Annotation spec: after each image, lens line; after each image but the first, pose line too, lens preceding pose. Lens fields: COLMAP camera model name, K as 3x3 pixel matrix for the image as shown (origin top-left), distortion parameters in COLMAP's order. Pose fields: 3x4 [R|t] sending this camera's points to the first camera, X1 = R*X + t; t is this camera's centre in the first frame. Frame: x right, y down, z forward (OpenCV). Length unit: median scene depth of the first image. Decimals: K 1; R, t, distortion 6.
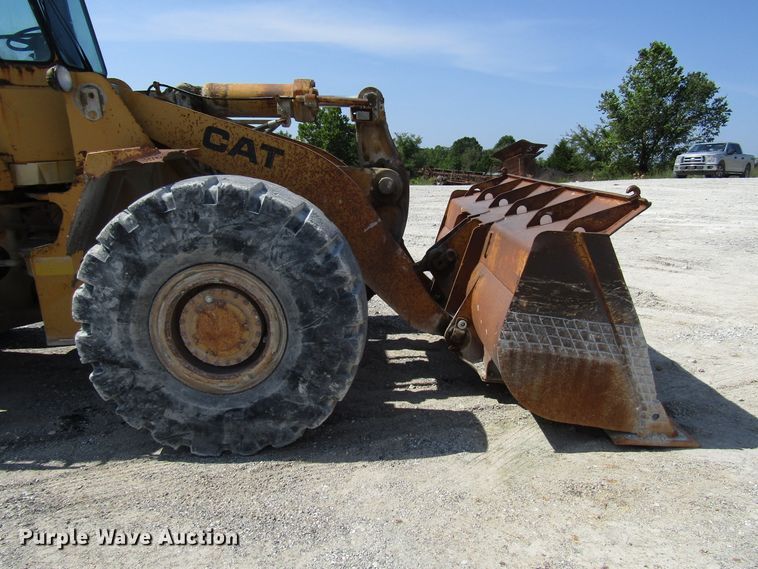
lens RADIAL K [[539.4, 0, 379.0], [0, 539.4, 284.5], [0, 0, 1]] dist [-0.011635, 0.002115]
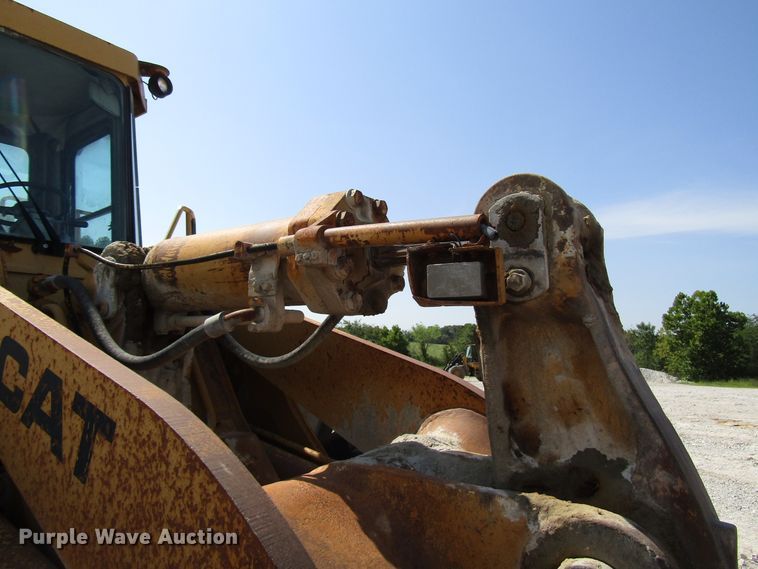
lens RADIAL K [[541.2, 0, 379.0], [0, 541.2, 284.5], [0, 0, 1]] dist [-0.004574, -0.001141]
pose [[0.805716, -0.069328, -0.588231, 0.101360], [-0.137461, 0.944124, -0.299557, -0.293504], [0.576130, 0.322217, 0.751166, 0.999072]]
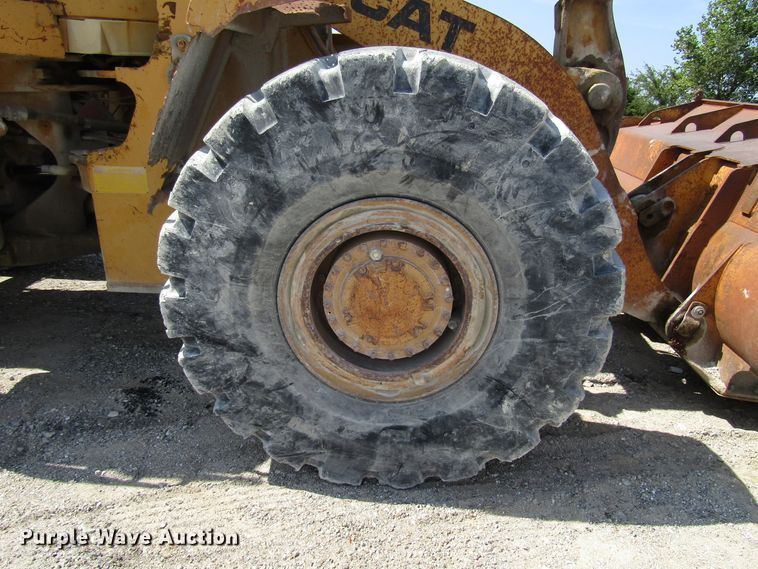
lens RADIAL K [[539.4, 0, 379.0], [0, 539.4, 284.5], [0, 0, 1]] dist [-0.011635, 0.002115]
pose [[0.995399, 0.084361, -0.045431, -0.274596], [-0.078187, 0.989220, 0.123814, -0.015434], [0.055386, -0.119692, 0.991265, 0.378360]]
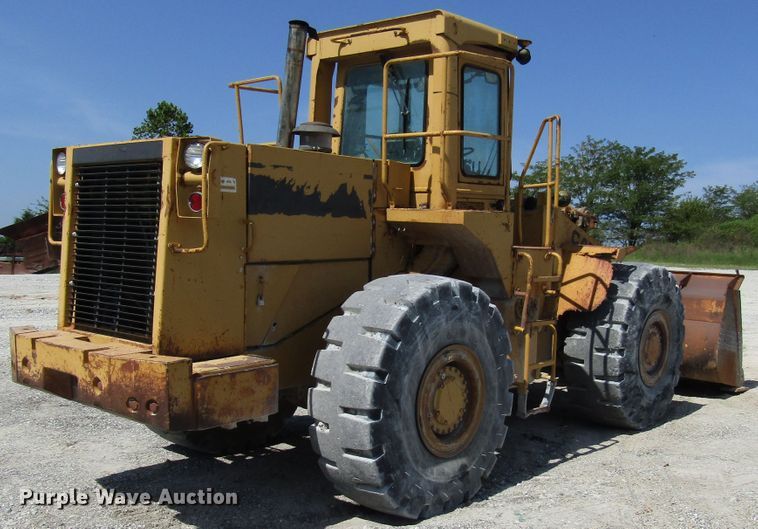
lens RADIAL K [[789.7, 0, 386.5], [0, 789.7, 316.5], [0, 0, 1]] dist [-0.010534, 0.005176]
pose [[0.681408, -0.039891, 0.730815, -2.717254], [0.134601, 0.988313, -0.071555, 0.046961], [-0.719420, 0.147127, 0.678814, -0.132612]]
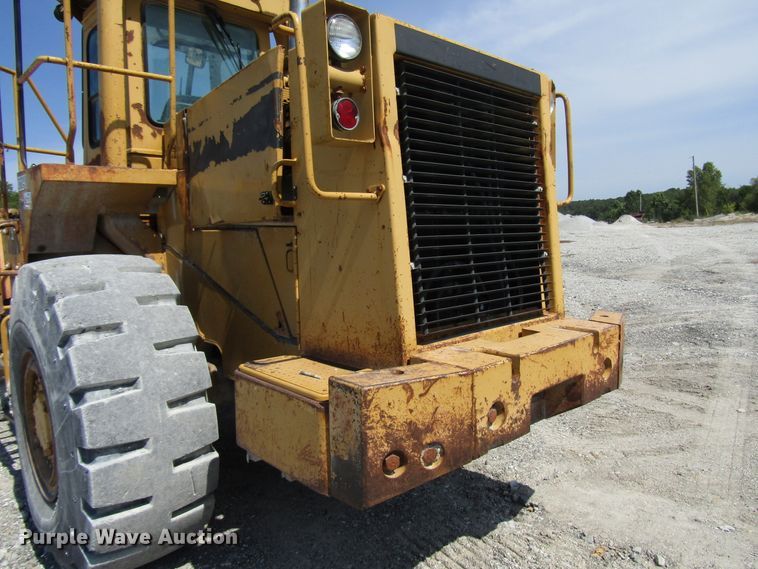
lens RADIAL K [[539.4, 0, 379.0], [0, 539.4, 284.5], [0, 0, 1]] dist [-0.011635, 0.002115]
pose [[-0.656185, -0.027832, 0.754086, -2.408755], [0.220691, 0.948549, 0.227048, -0.365164], [-0.721607, 0.315406, -0.616281, 1.897686]]
